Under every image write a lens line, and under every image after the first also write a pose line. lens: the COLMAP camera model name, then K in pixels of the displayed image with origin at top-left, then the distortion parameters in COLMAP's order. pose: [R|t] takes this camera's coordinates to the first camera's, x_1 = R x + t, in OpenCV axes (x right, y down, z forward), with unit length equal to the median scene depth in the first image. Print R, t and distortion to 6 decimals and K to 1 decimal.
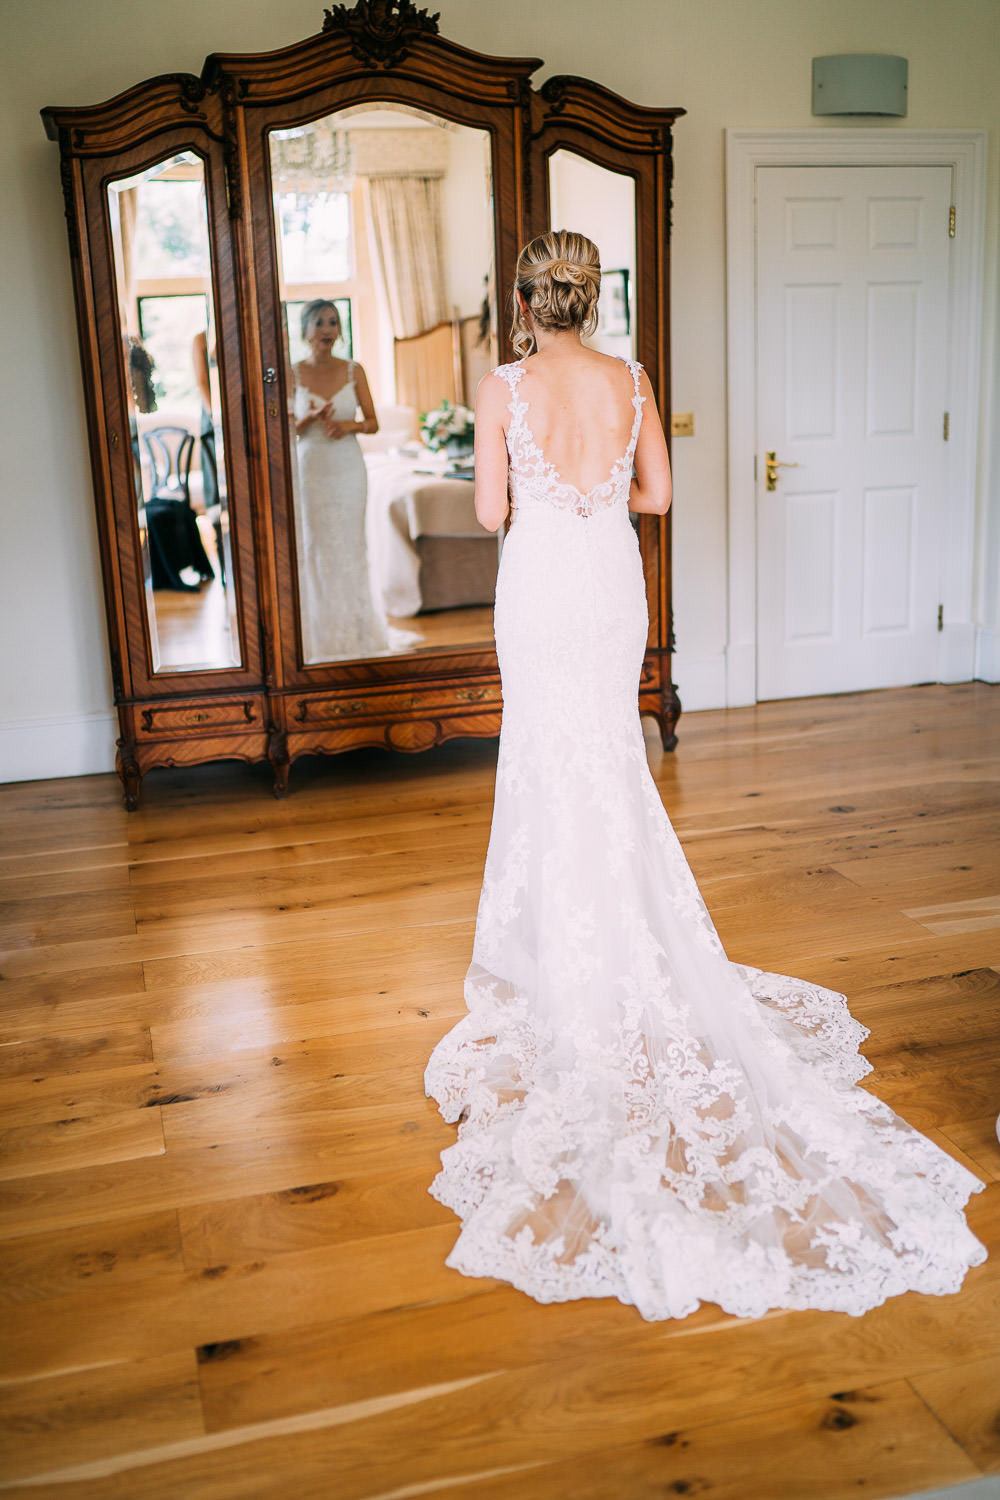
lens RADIAL K [[1460.6, 0, 494.2], [0, 1460.6, 757.9], [0, 0, 1]] dist [0.001112, 0.000000]
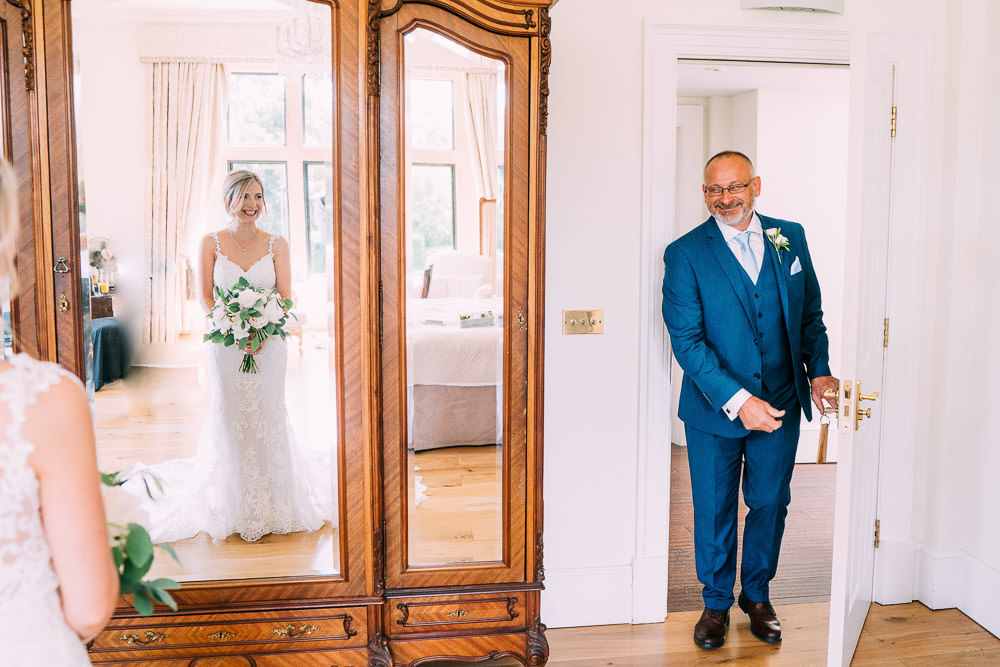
lens RADIAL K [[973.8, 0, 501.4], [0, 973.8, 326.1], [0, 0, 1]] dist [0.001112, 0.000000]
pose [[0.990544, 0.059763, -0.123497, 0.169091], [-0.075169, 0.989417, -0.124108, -0.160395], [0.114773, 0.132217, 0.984554, 0.426368]]
